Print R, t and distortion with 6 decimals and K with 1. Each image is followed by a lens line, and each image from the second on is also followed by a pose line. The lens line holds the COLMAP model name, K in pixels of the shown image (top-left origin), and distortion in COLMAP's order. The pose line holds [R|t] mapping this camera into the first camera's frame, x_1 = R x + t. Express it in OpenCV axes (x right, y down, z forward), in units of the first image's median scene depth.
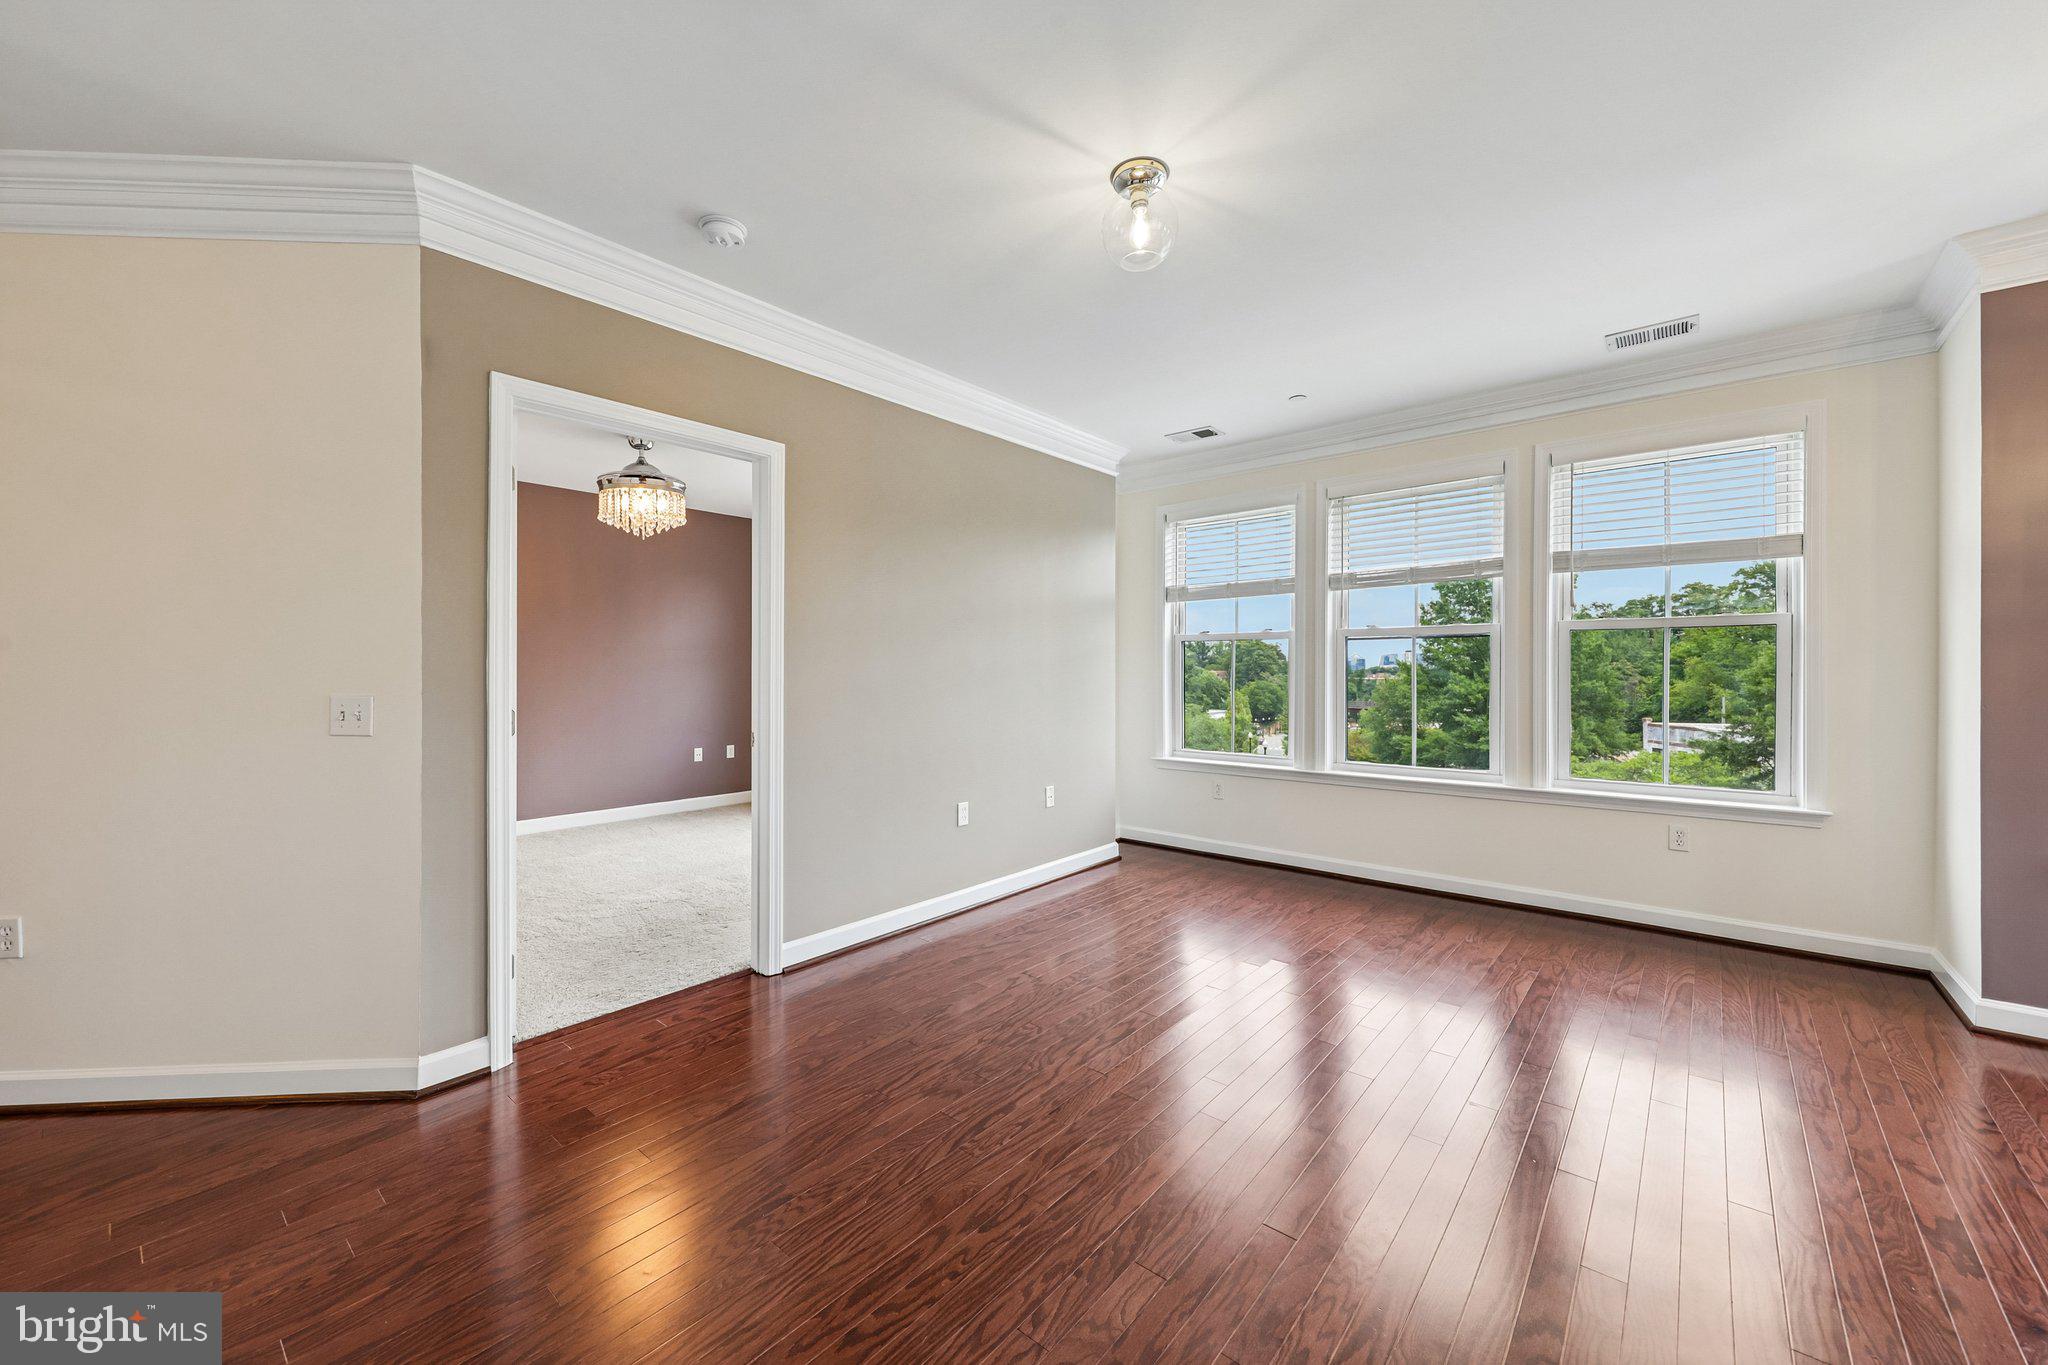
lens RADIAL K [[780.0, 0, 1013.8], [0, 780.0, 670.5], [0, 0, 1]] dist [0.011421, -0.000141]
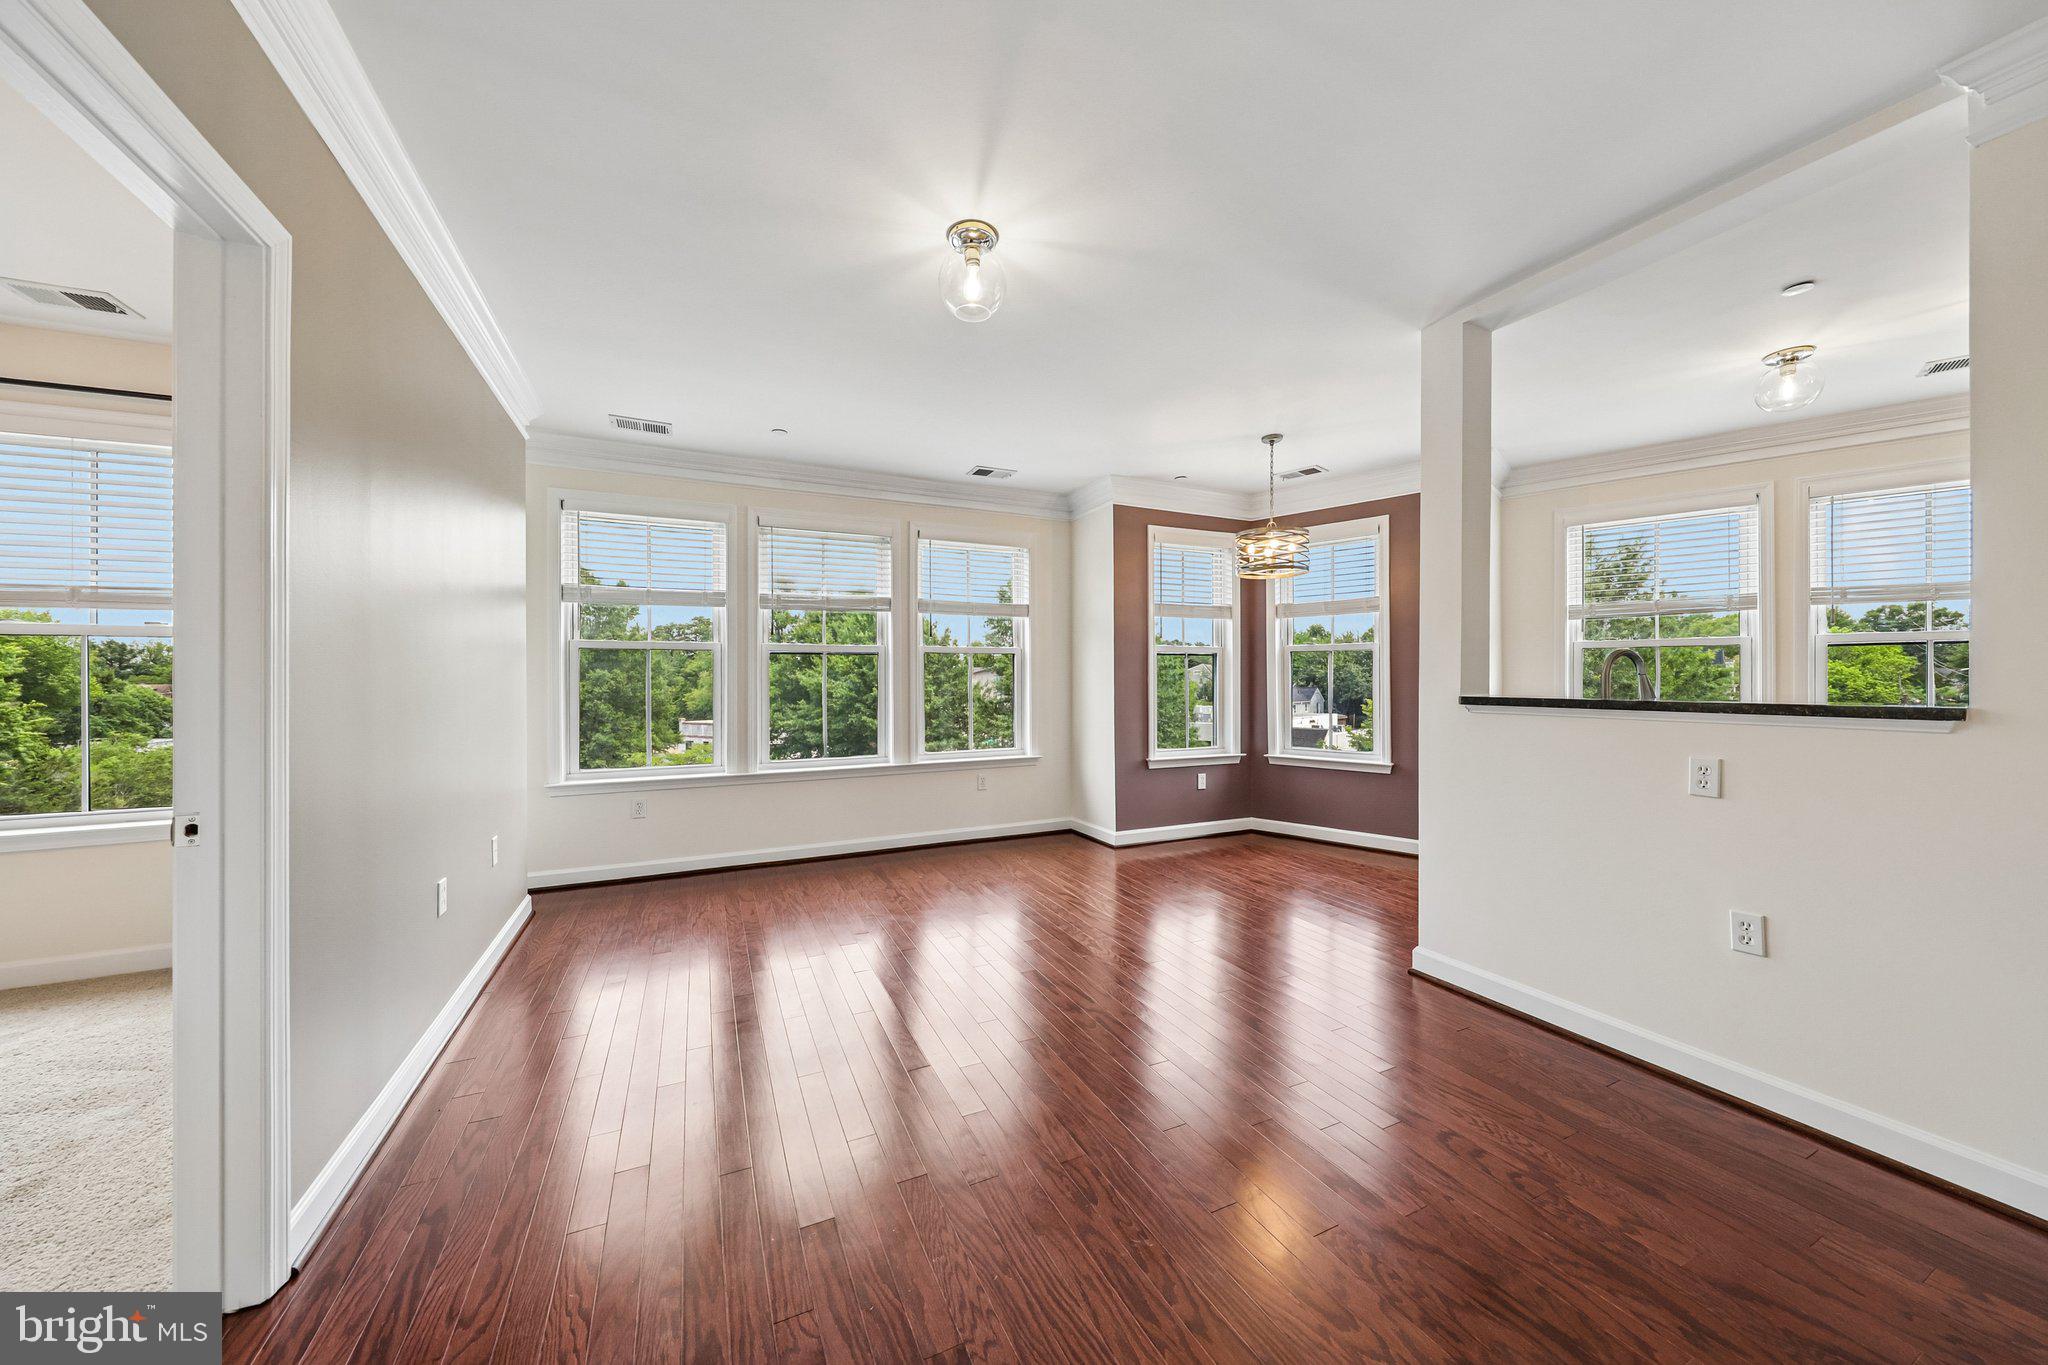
lens RADIAL K [[701.1, 0, 1021.0], [0, 701.1, 676.4], [0, 0, 1]] dist [0.023719, -0.008933]
pose [[0.412529, 0.003809, 0.910936, -0.415251], [0.003533, 0.999977, -0.005781, 0.001762], [-0.910937, 0.005603, 0.412507, 0.297354]]
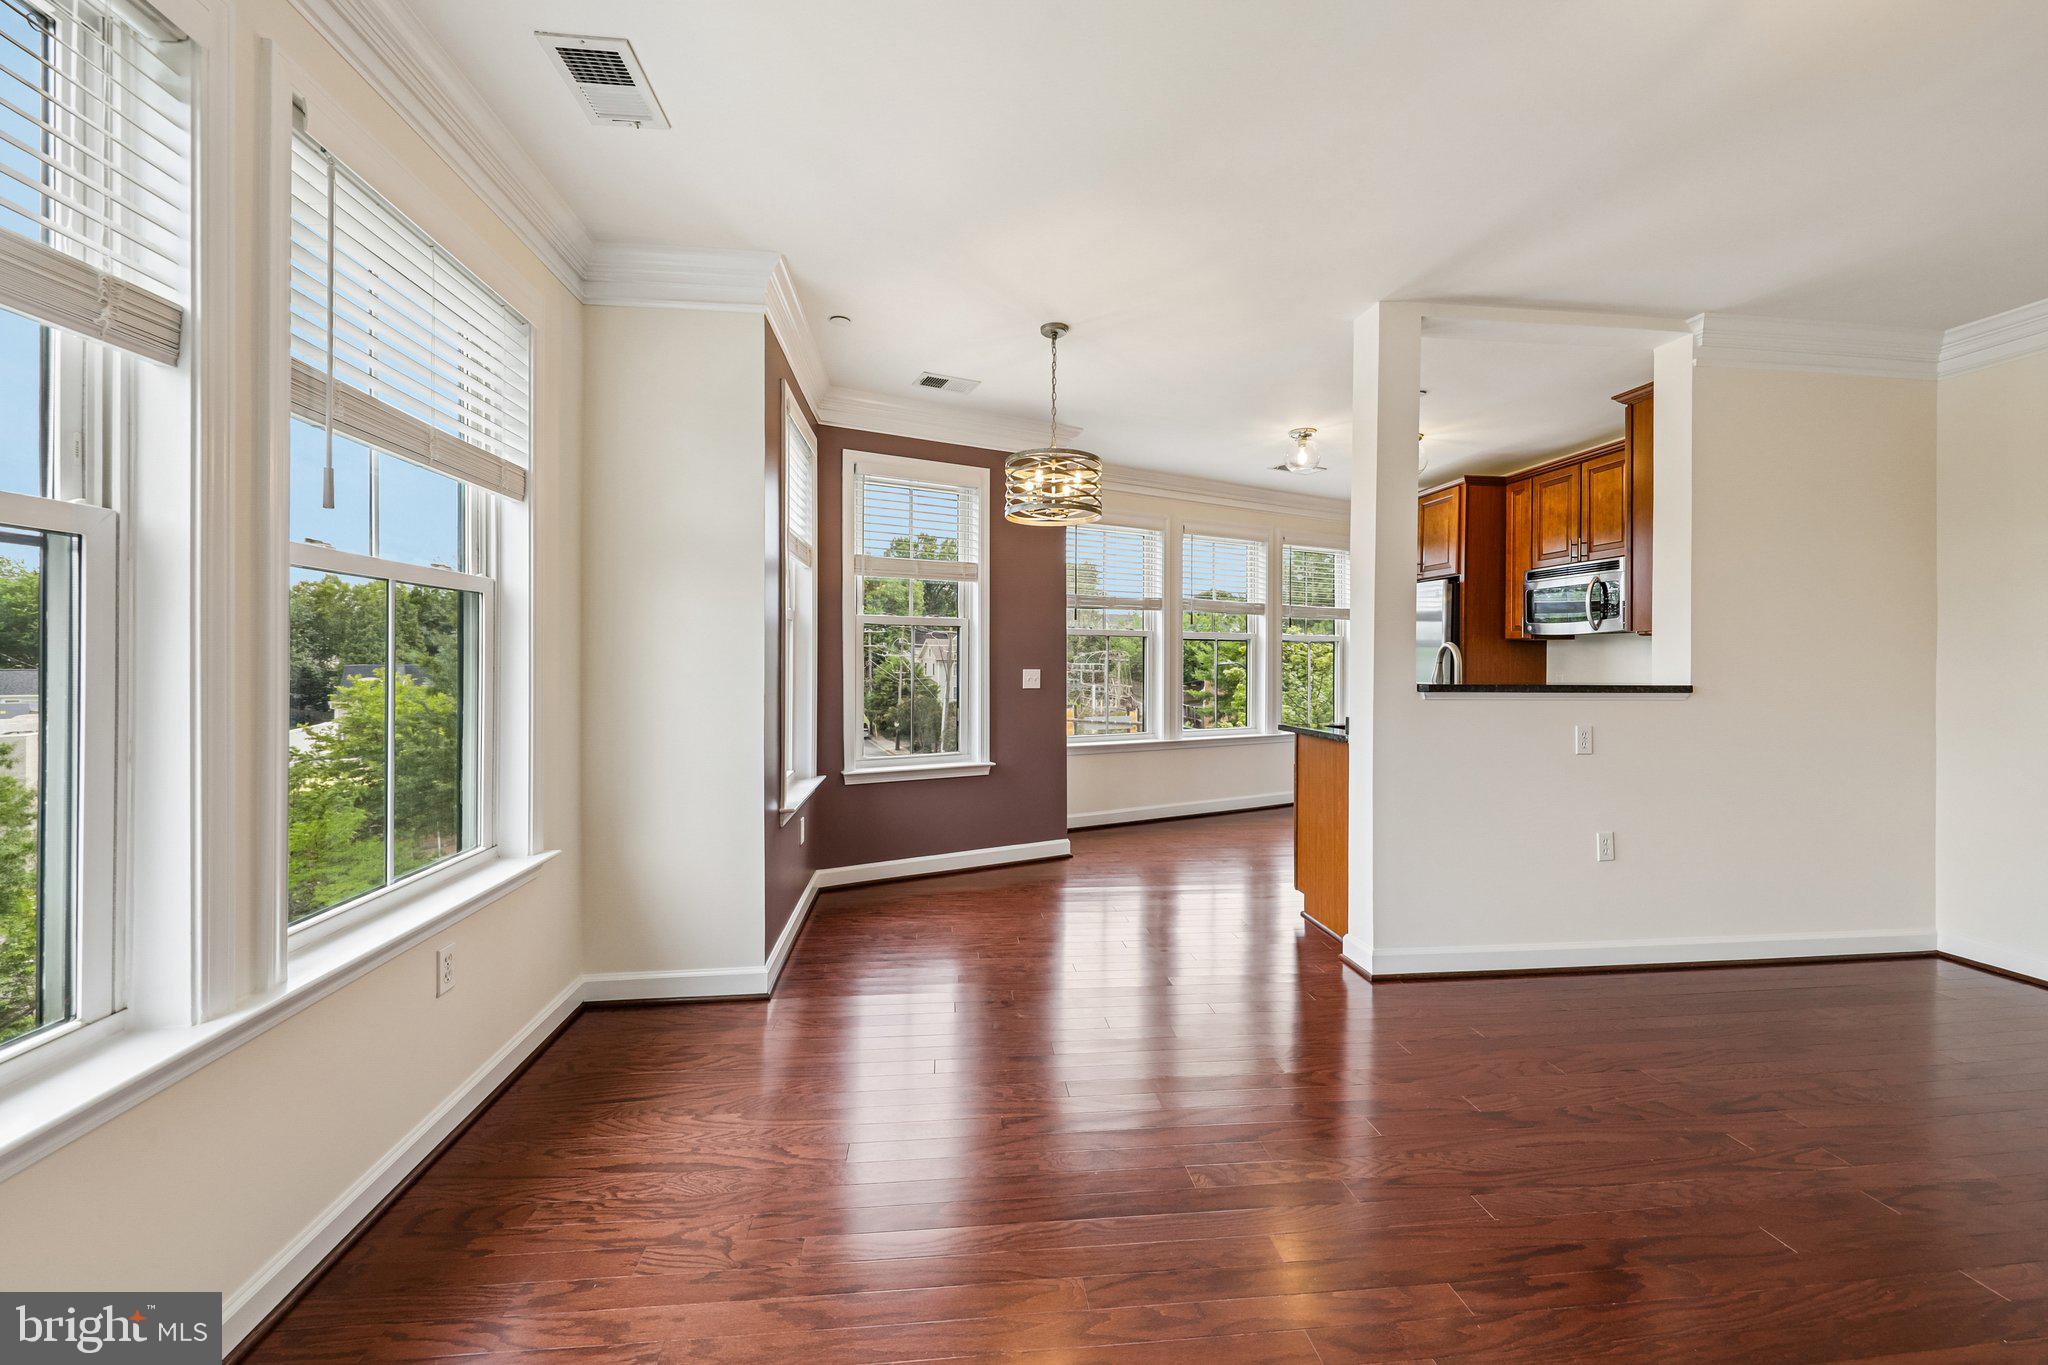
lens RADIAL K [[762.9, 0, 1014.5], [0, 762.9, 664.6], [0, 0, 1]] dist [-0.001081, -0.000090]
pose [[-0.731691, -0.008959, 0.681578, 0.190169], [-0.003667, 0.999951, 0.009207, -0.007634], [-0.681627, 0.004237, -0.731688, 1.031700]]
